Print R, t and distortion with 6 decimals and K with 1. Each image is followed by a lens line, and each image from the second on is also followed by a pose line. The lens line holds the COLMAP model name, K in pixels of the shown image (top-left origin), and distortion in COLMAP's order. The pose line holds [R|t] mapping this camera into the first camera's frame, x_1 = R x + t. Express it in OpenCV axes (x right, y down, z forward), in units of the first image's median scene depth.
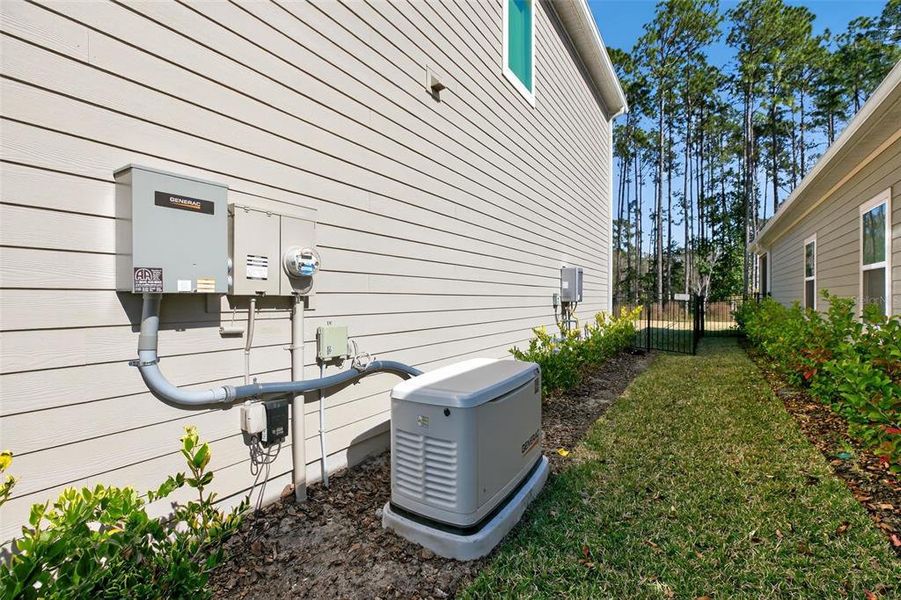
lens RADIAL K [[407.4, 0, 452.9], [0, 407.4, 298.9], [0, 0, 1]] dist [-0.002275, -0.000568]
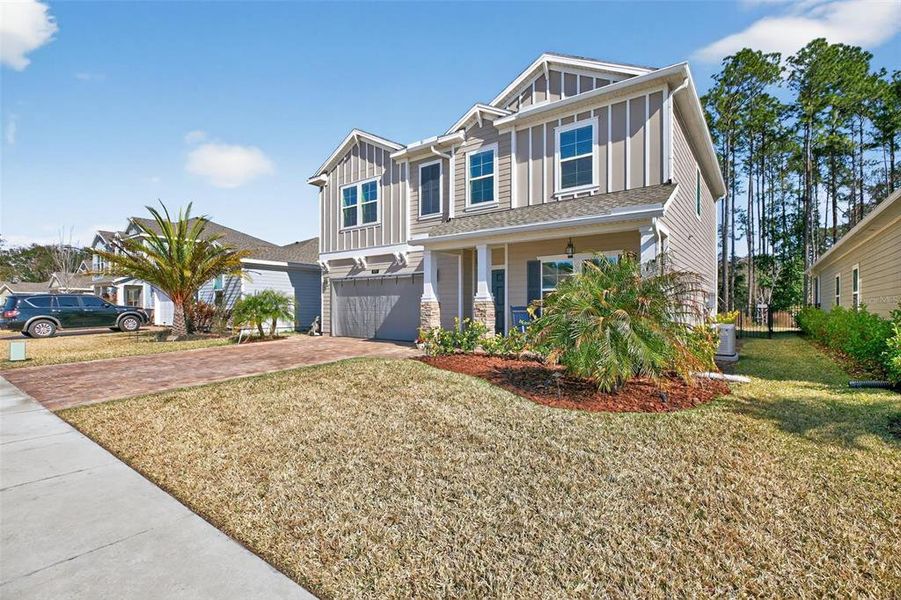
lens RADIAL K [[422.7, 0, 451.3], [0, 422.7, 307.7], [0, 0, 1]] dist [0.001803, 0.000012]
pose [[0.997095, 0.001265, -0.076162, -0.144712], [-0.001545, 0.999992, -0.003628, 0.002541], [0.076157, 0.003736, 0.997089, -0.209175]]
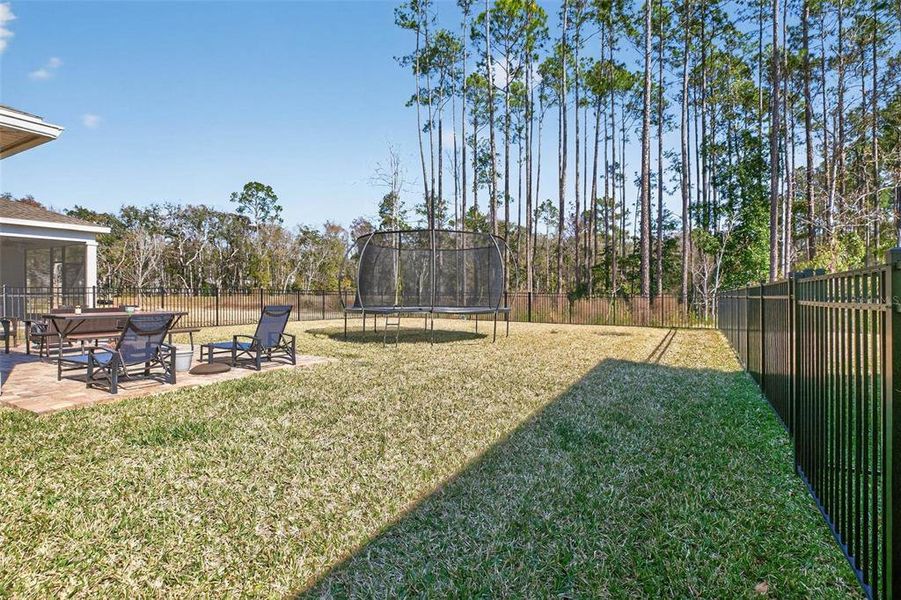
lens RADIAL K [[436.0, 0, 449.0], [0, 436.0, 288.0], [0, 0, 1]] dist [0.000115, 0.000030]
pose [[0.999318, -0.000439, 0.036913, 0.123334], [0.000625, 0.999987, -0.005024, 0.000404], [-0.036911, 0.005044, 0.999306, 0.230369]]
